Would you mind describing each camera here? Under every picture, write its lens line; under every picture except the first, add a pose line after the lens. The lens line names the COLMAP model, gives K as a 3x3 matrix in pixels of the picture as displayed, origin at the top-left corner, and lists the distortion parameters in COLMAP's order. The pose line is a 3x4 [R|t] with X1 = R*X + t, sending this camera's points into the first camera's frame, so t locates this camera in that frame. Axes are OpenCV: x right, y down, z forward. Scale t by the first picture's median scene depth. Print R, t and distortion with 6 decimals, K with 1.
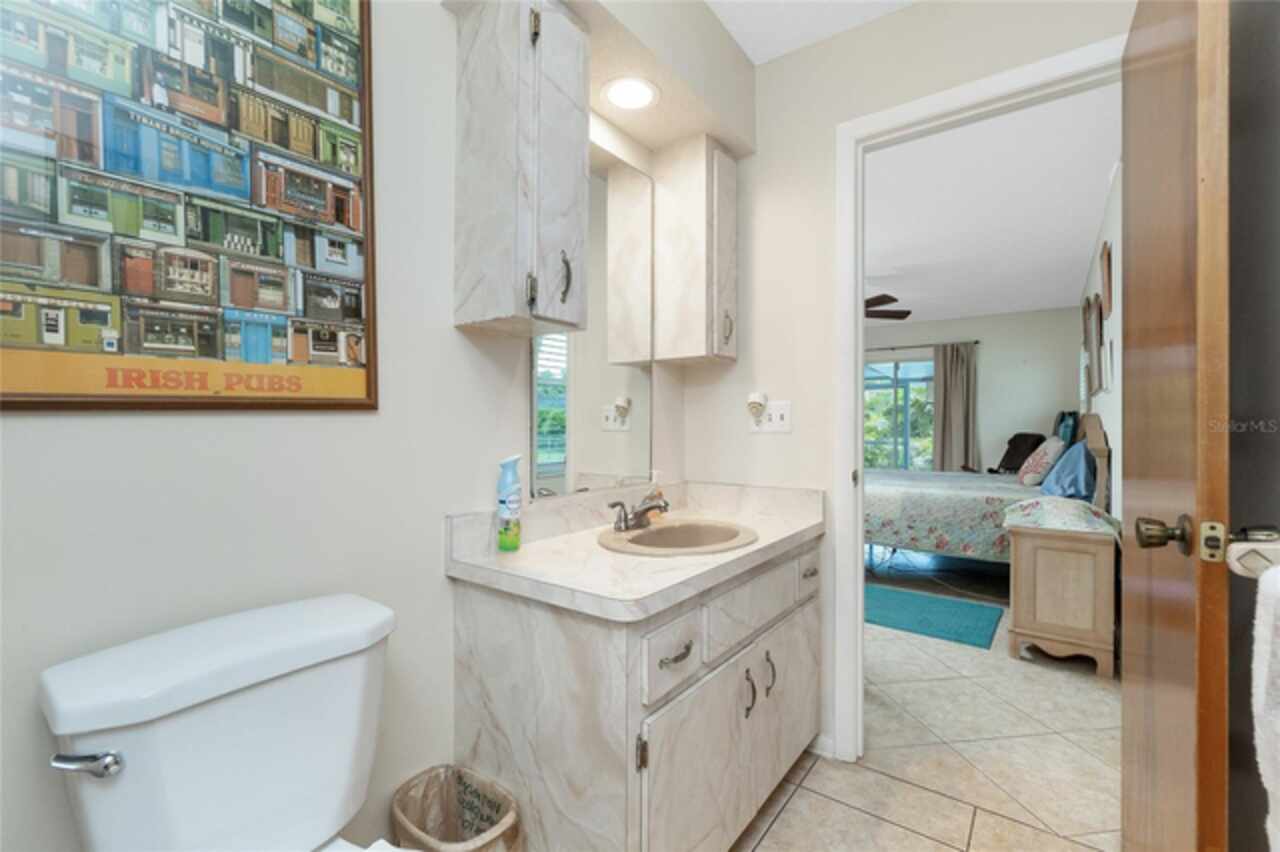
lens RADIAL K [[546.8, 0, 654.0], [0, 546.8, 429.2], [0, 0, 1]] dist [-0.006809, 0.001733]
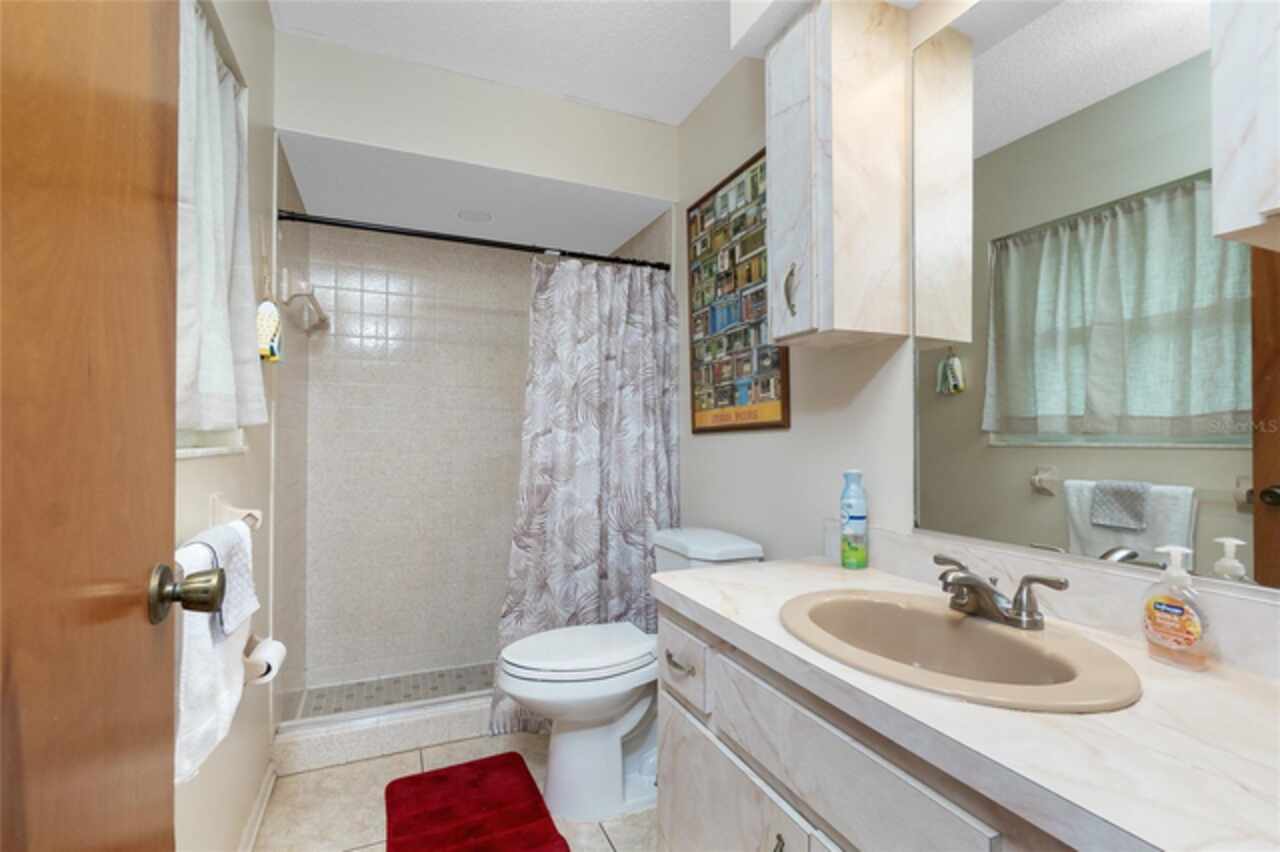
lens RADIAL K [[546.8, 0, 638.4], [0, 546.8, 435.1], [0, 0, 1]] dist [-0.006809, 0.001733]
pose [[-0.489960, -0.001946, -0.871743, 1.119228], [-0.000596, 0.999998, -0.001898, -0.015760], [0.871745, -0.000410, -0.489960, 1.650424]]
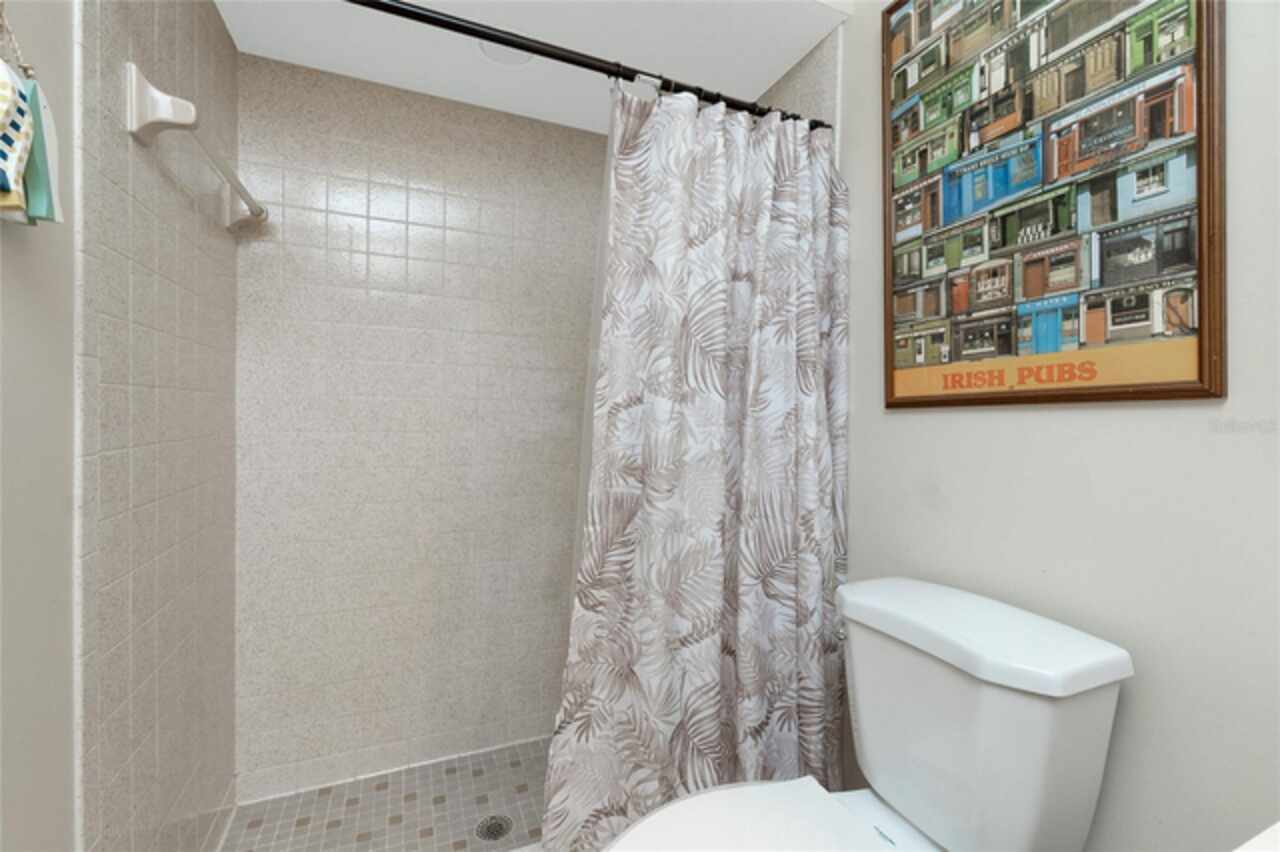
lens RADIAL K [[546.8, 0, 649.9], [0, 546.8, 421.6], [0, 0, 1]] dist [-0.006809, 0.001733]
pose [[-0.502789, 0.010915, -0.864340, 0.438876], [-0.013172, 0.999707, 0.020287, -0.013389], [0.864309, 0.021585, -0.502498, 0.907811]]
